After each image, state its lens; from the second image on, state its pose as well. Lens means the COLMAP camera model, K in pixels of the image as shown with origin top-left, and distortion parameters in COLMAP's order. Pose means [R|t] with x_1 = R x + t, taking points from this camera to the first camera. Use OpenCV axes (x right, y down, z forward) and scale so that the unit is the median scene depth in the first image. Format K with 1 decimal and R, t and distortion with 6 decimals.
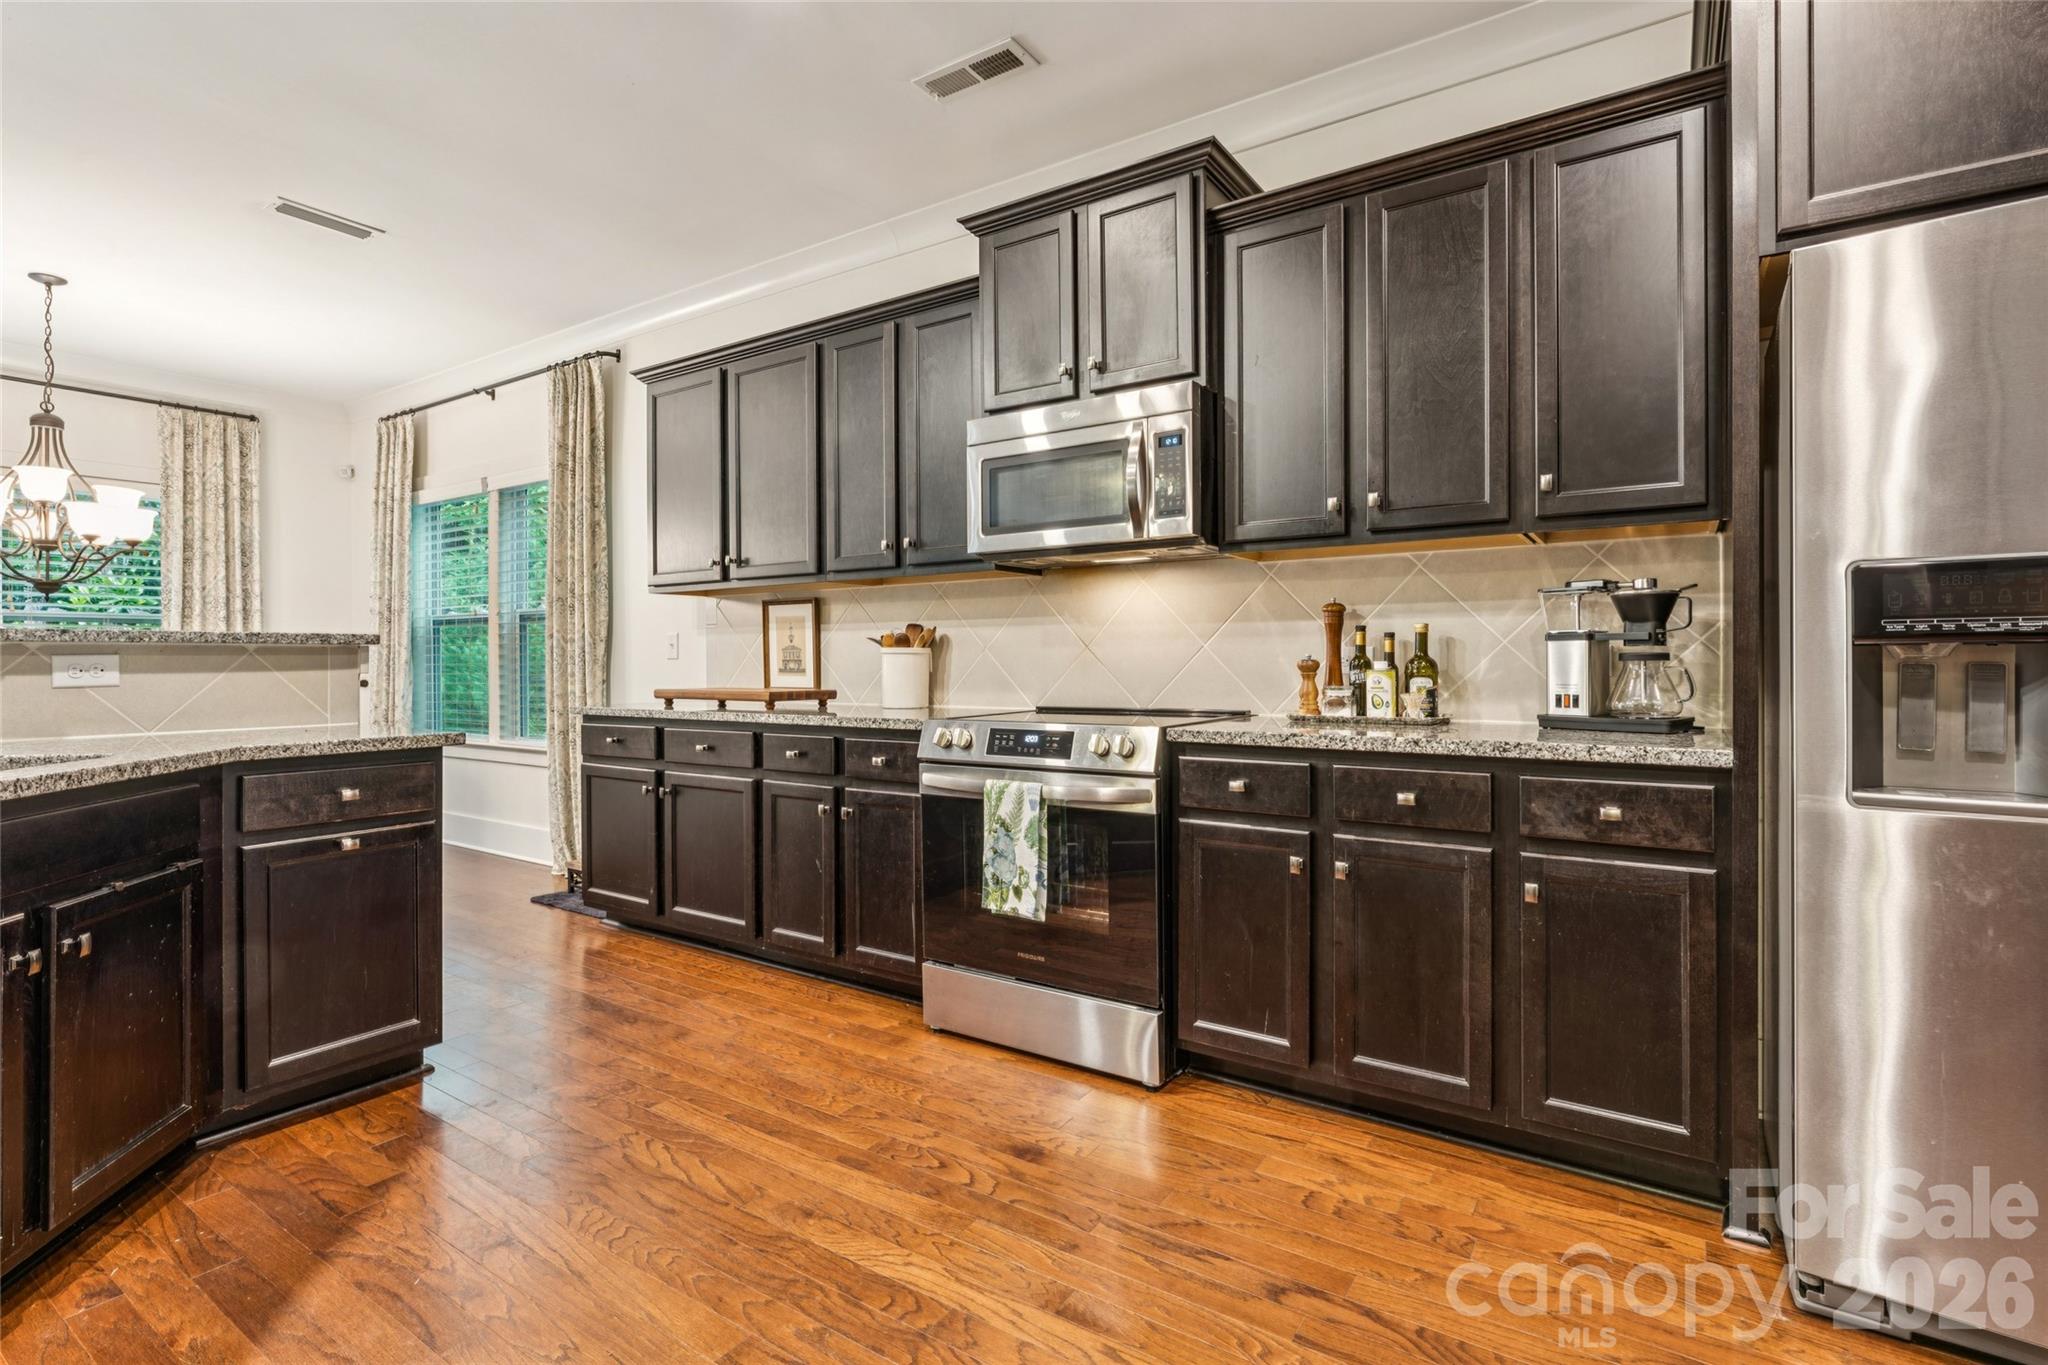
lens RADIAL K [[956.2, 0, 1018.4], [0, 956.2, 667.0], [0, 0, 1]] dist [-0.001331, -0.000228]
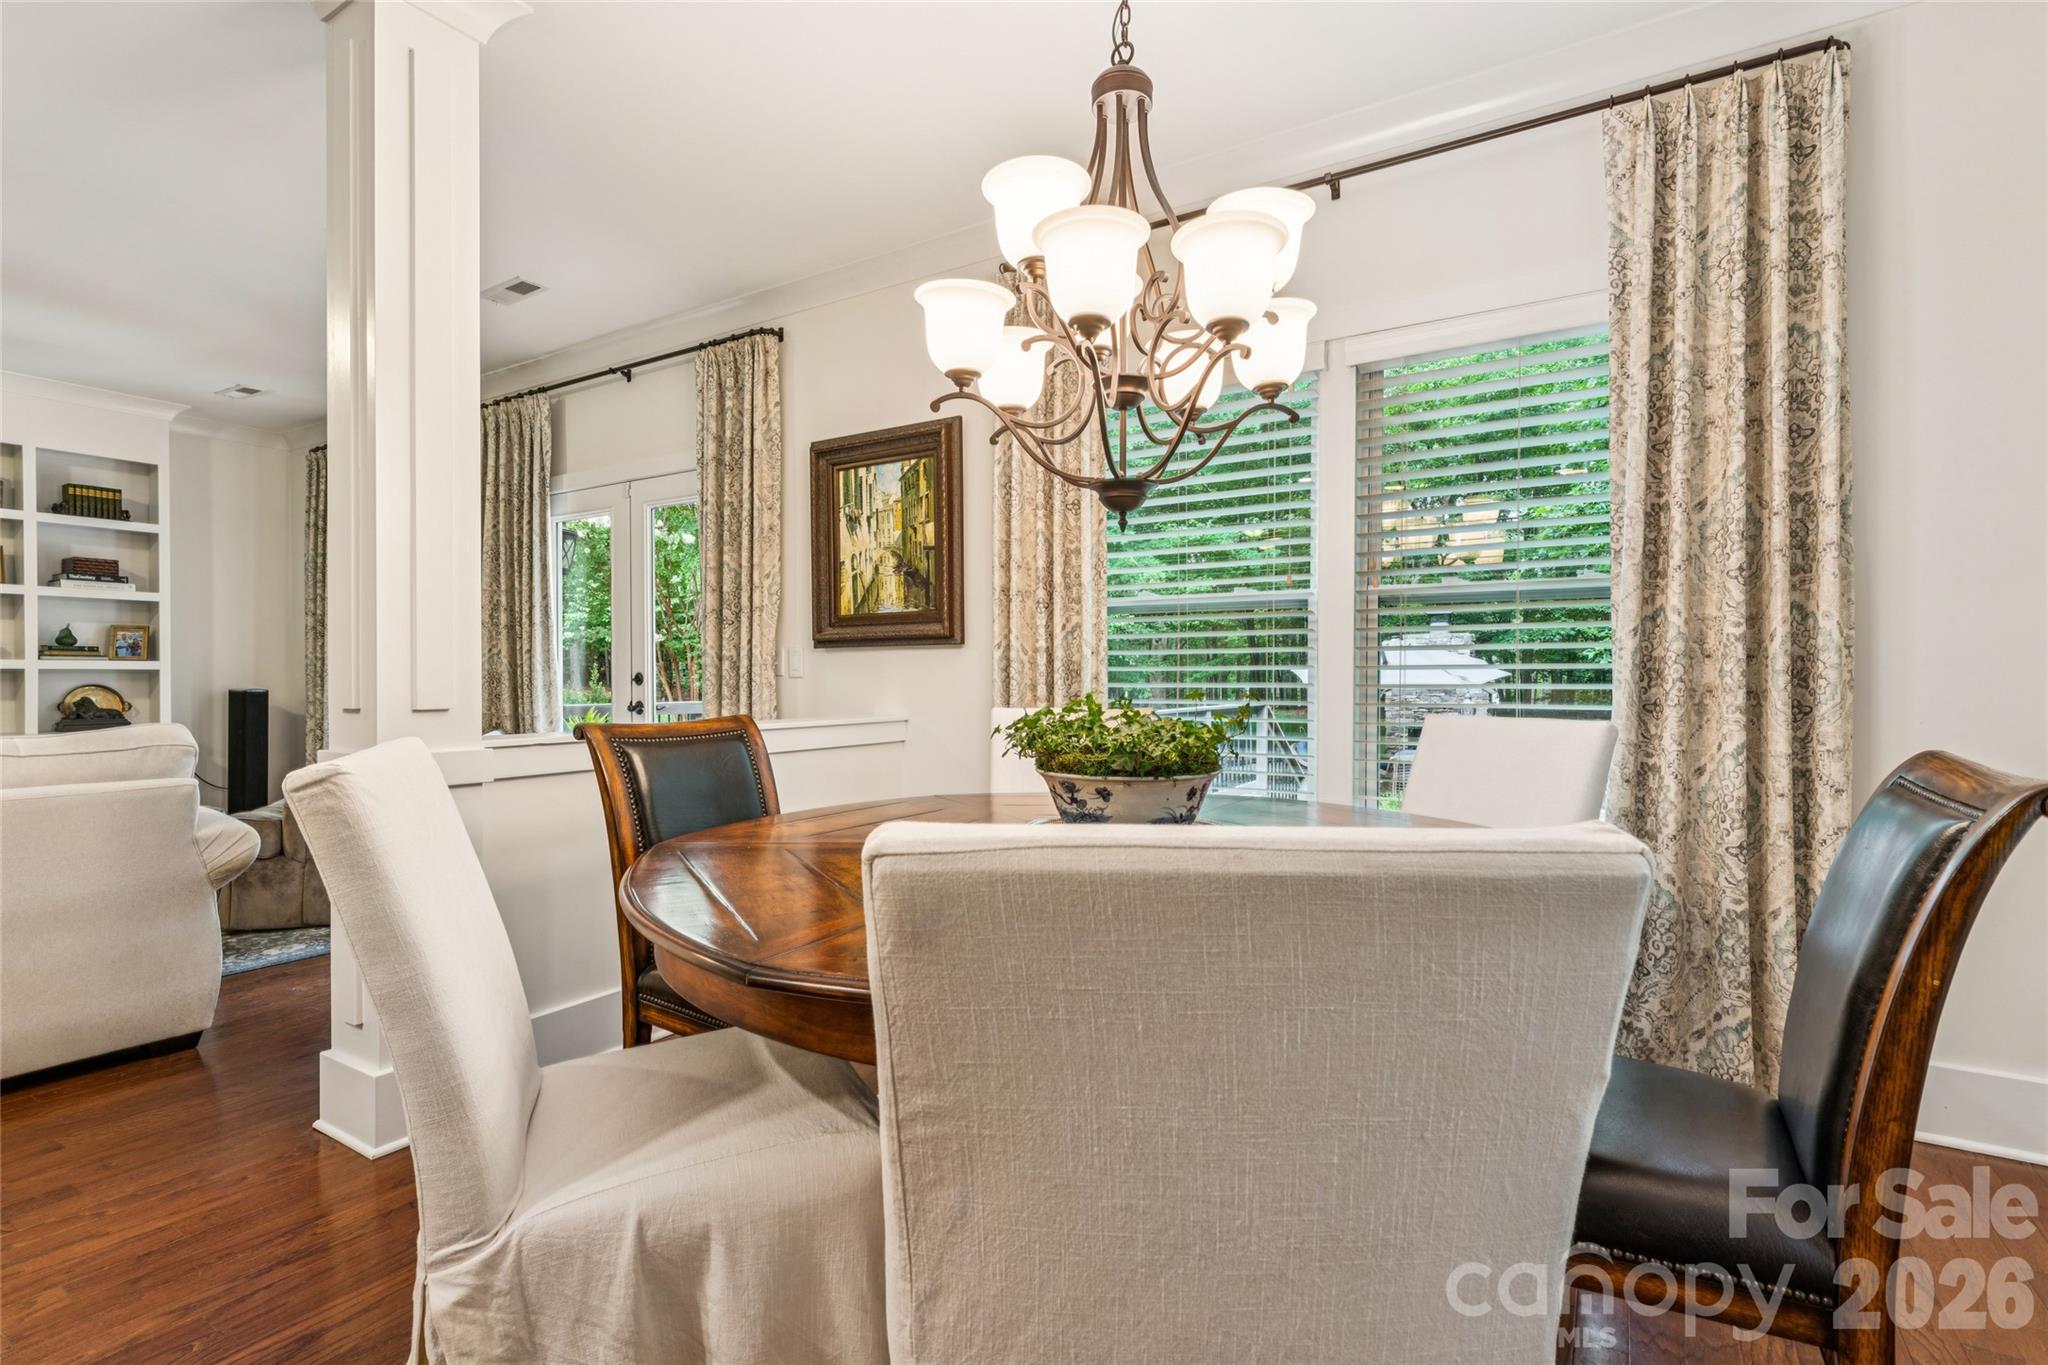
lens RADIAL K [[956.2, 0, 1017.1], [0, 956.2, 686.8], [0, 0, 1]] dist [-0.001331, -0.000228]
pose [[0.046435, 0.007199, -0.998895, -0.445018], [-0.010399, 0.999923, 0.006723, -0.002261], [0.998867, 0.010076, 0.046506, 0.679299]]
